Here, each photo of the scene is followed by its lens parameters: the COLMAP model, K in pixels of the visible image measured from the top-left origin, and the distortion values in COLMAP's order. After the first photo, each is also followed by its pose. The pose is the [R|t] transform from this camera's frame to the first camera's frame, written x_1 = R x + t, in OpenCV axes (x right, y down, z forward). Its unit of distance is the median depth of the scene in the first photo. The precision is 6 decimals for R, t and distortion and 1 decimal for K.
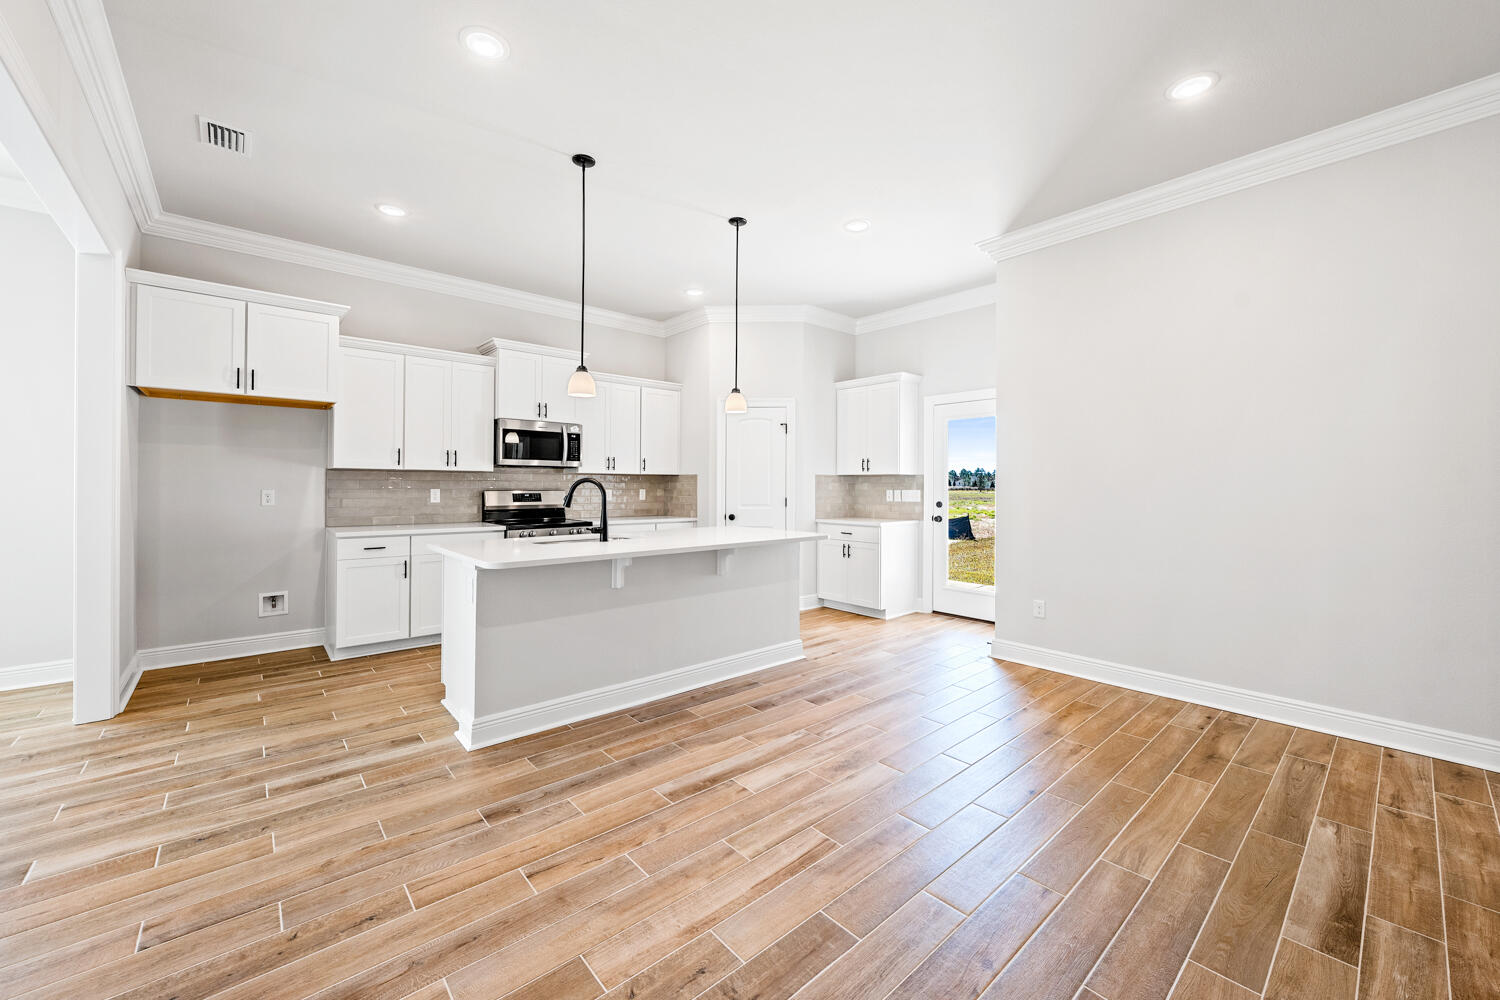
lens RADIAL K [[575.8, 0, 753.4], [0, 575.8, 489.1], [0, 0, 1]] dist [0.000026, -0.000089]
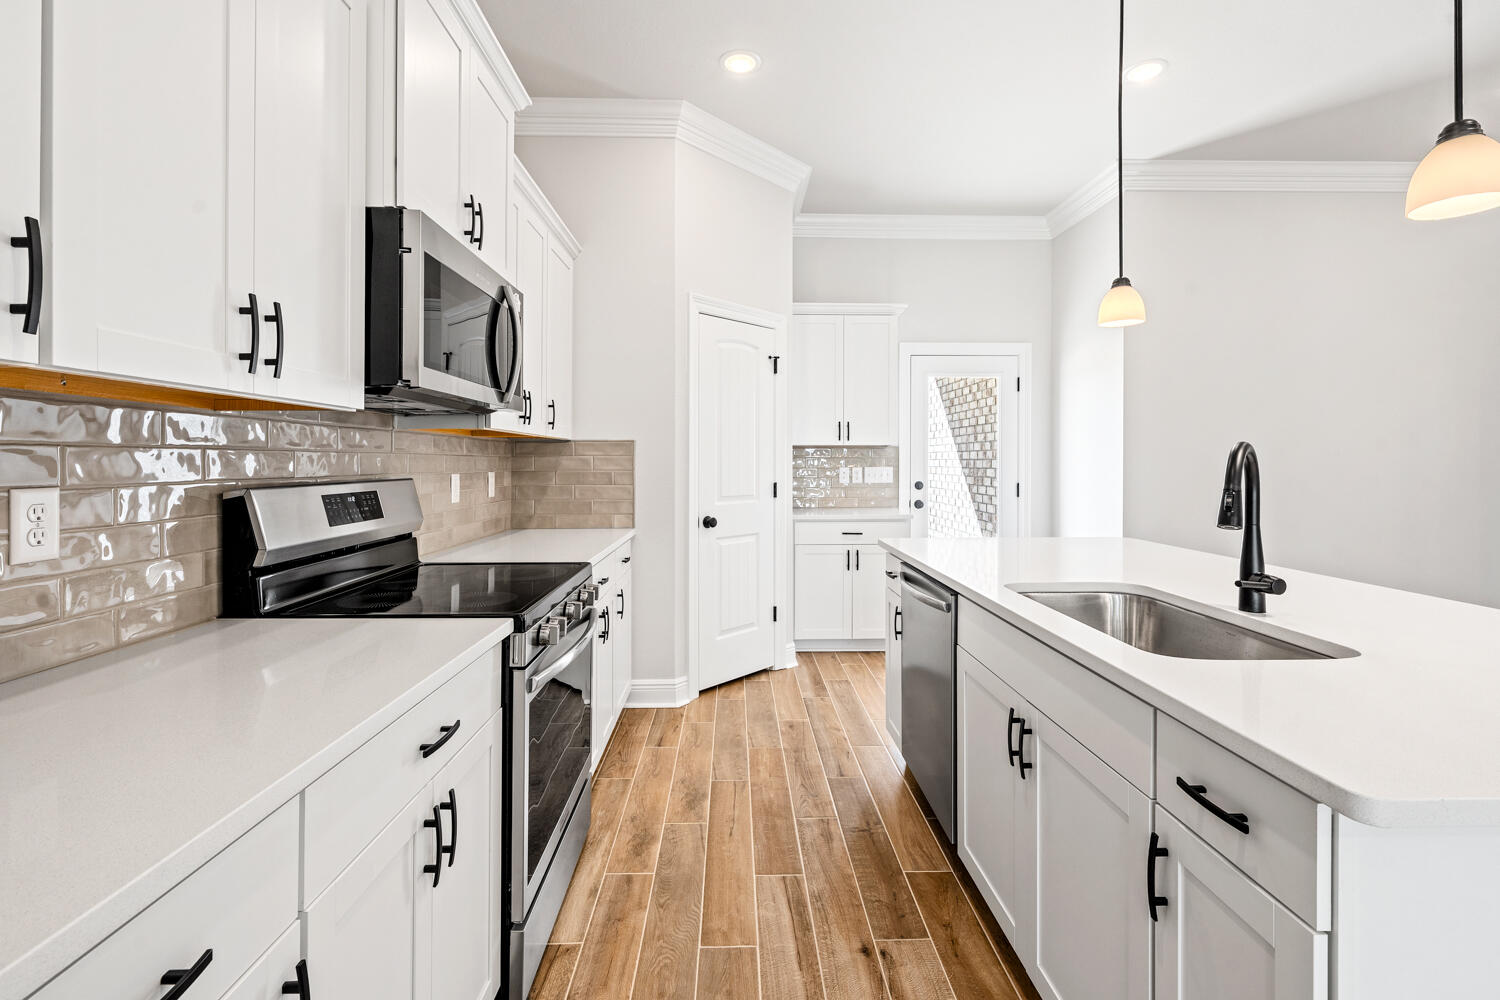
lens RADIAL K [[667.8, 0, 749.9], [0, 667.8, 464.8], [0, 0, 1]] dist [-0.000329, -0.000063]
pose [[0.644106, -0.008333, 0.764890, -0.541473], [0.008703, 0.999956, 0.003566, -0.006178], [-0.764886, 0.004360, 0.644150, 0.647860]]
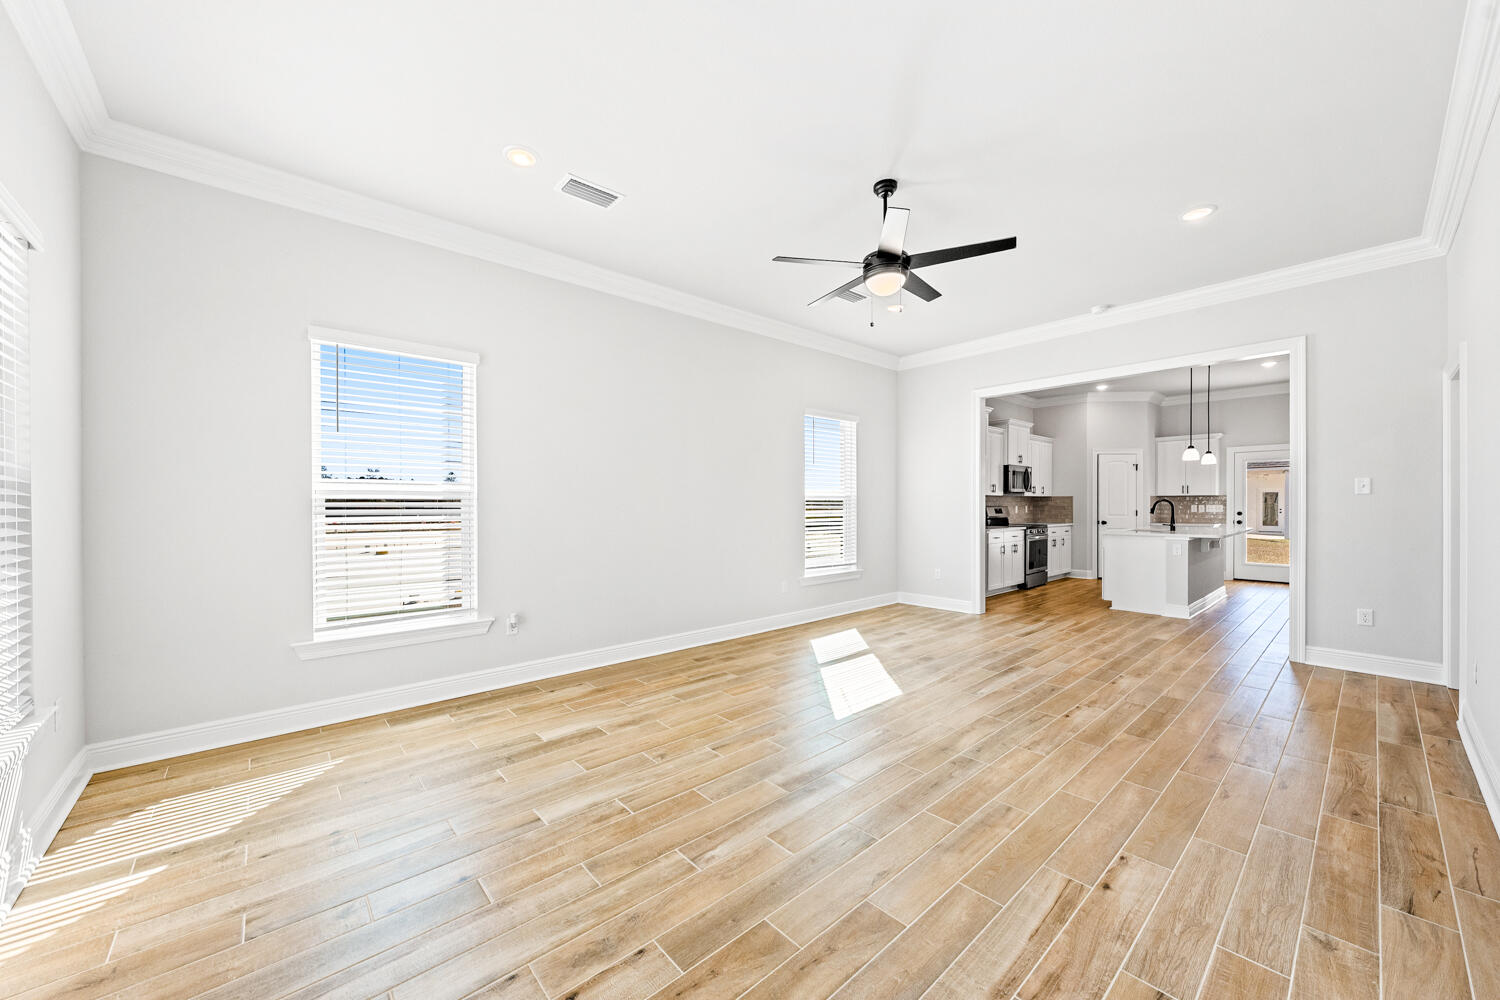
lens RADIAL K [[549.3, 0, 741.7], [0, 549.3, 504.5], [0, 0, 1]] dist [0.000701, 0.000065]
pose [[0.999956, -0.007810, -0.005245, -1.164084], [0.007783, 0.999956, -0.005179, -0.001657], [0.005285, 0.005138, 0.999973, -0.607497]]
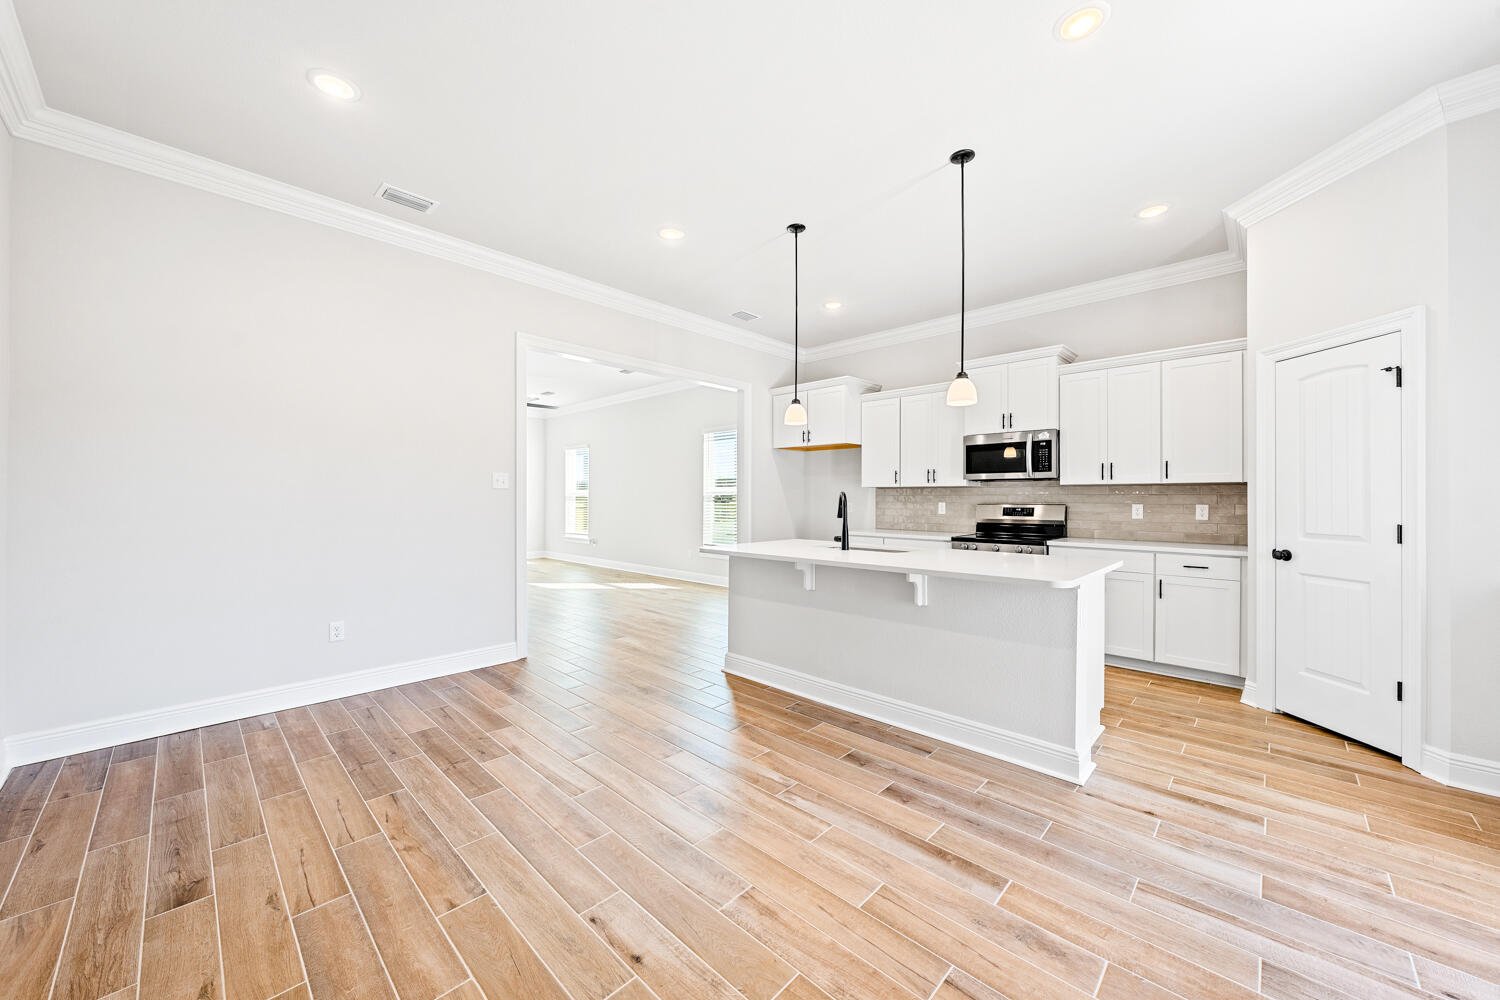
lens RADIAL K [[556.4, 0, 750.0], [0, 556.4, 500.0], [0, 0, 1]] dist [-0.000493, 0.000000]
pose [[0.083522, -0.000937, -0.996505, 0.517026], [-0.007275, 0.999972, -0.001550, -0.000316], [0.996479, 0.007379, 0.083513, 0.489888]]
